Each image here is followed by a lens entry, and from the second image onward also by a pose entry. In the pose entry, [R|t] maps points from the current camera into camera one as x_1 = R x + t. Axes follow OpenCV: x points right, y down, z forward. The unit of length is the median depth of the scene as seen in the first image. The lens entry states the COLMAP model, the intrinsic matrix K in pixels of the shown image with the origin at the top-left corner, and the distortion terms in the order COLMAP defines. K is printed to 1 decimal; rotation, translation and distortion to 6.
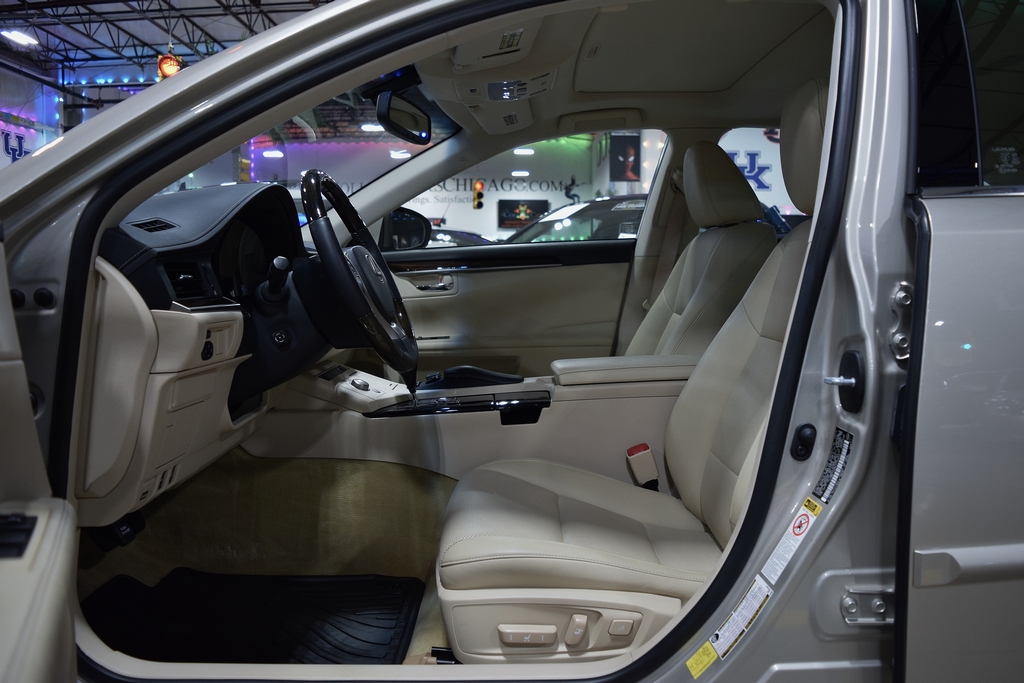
lens RADIAL K [[802.0, 0, 518.4], [0, 802.0, 331.7], [0, 0, 1]] dist [-0.093143, 0.019827]
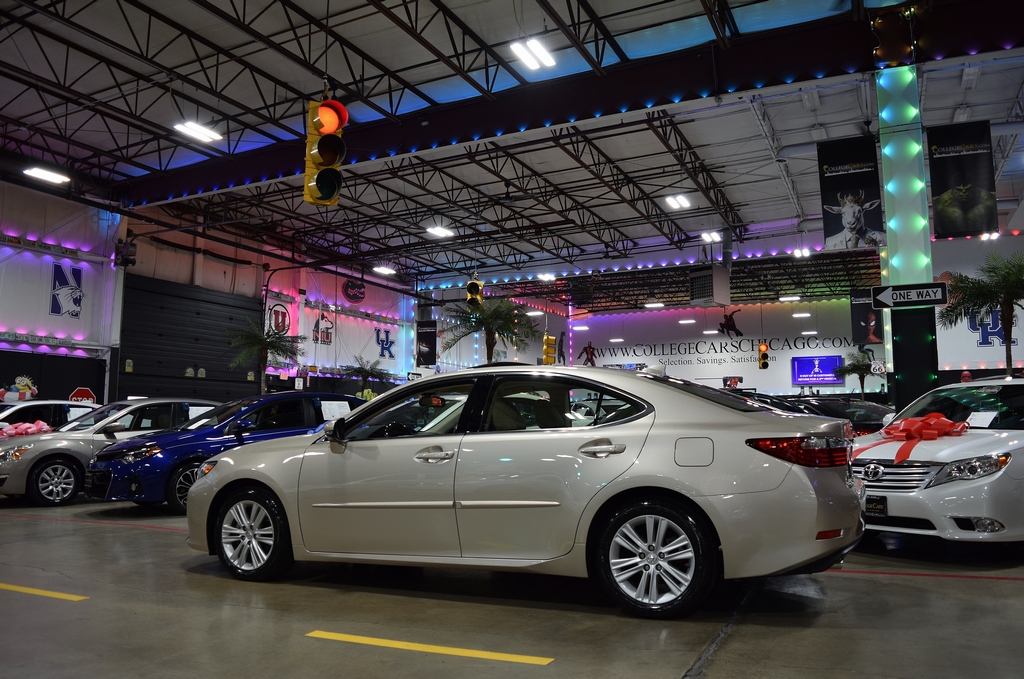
lens RADIAL K [[802.0, 0, 511.4], [0, 802.0, 336.7], [0, 0, 1]] dist [-0.093143, 0.019827]
pose [[0.907700, -0.053943, -0.416138, 1.908826], [-0.023510, 0.983607, -0.178784, 0.087002], [0.418960, 0.172066, 0.891552, -2.319632]]
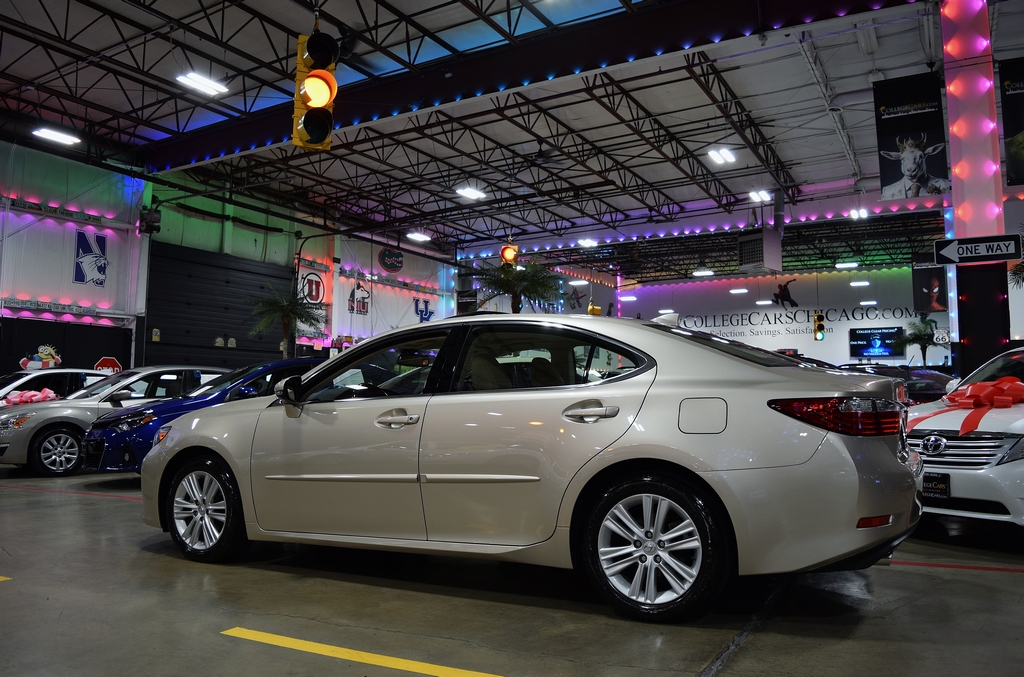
lens RADIAL K [[802.0, 0, 511.0], [0, 802.0, 334.3], [0, 0, 1]] dist [-0.093143, 0.019827]
pose [[0.877124, -0.043645, -0.478277, 1.912268], [-0.032115, 0.988303, -0.149084, 0.094681], [0.479189, 0.146125, 0.865462, -1.683153]]
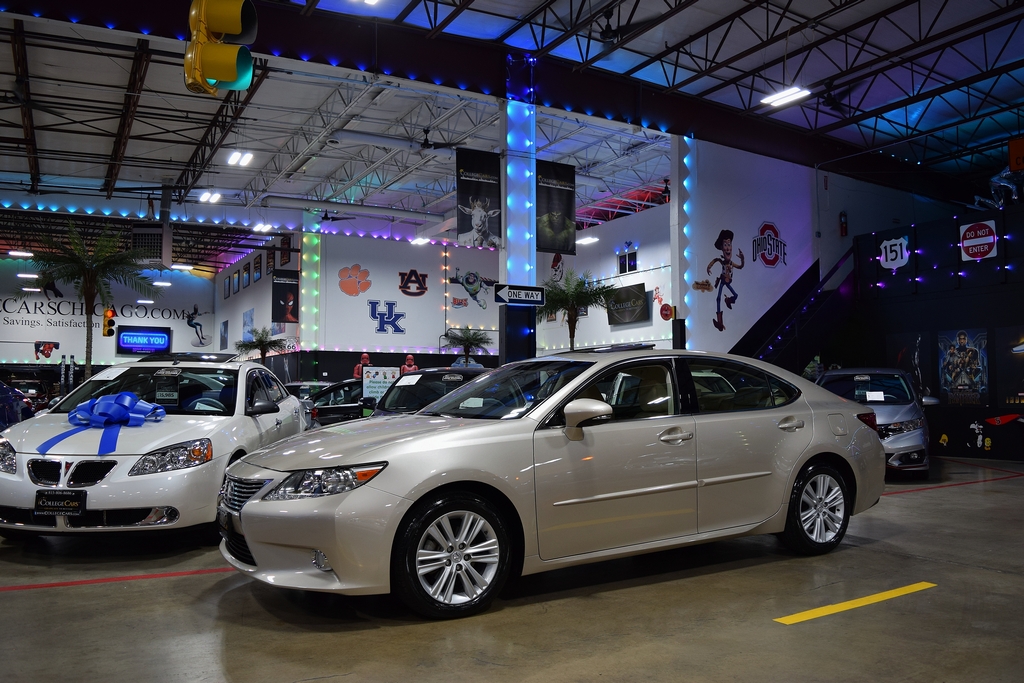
lens RADIAL K [[802.0, 0, 509.7], [0, 802.0, 335.4], [0, 0, 1]] dist [-0.093143, 0.019827]
pose [[0.869876, 0.030857, 0.492304, -2.039782], [0.041510, 0.989922, -0.135392, -0.012568], [-0.491521, 0.138210, 0.859829, -1.960810]]
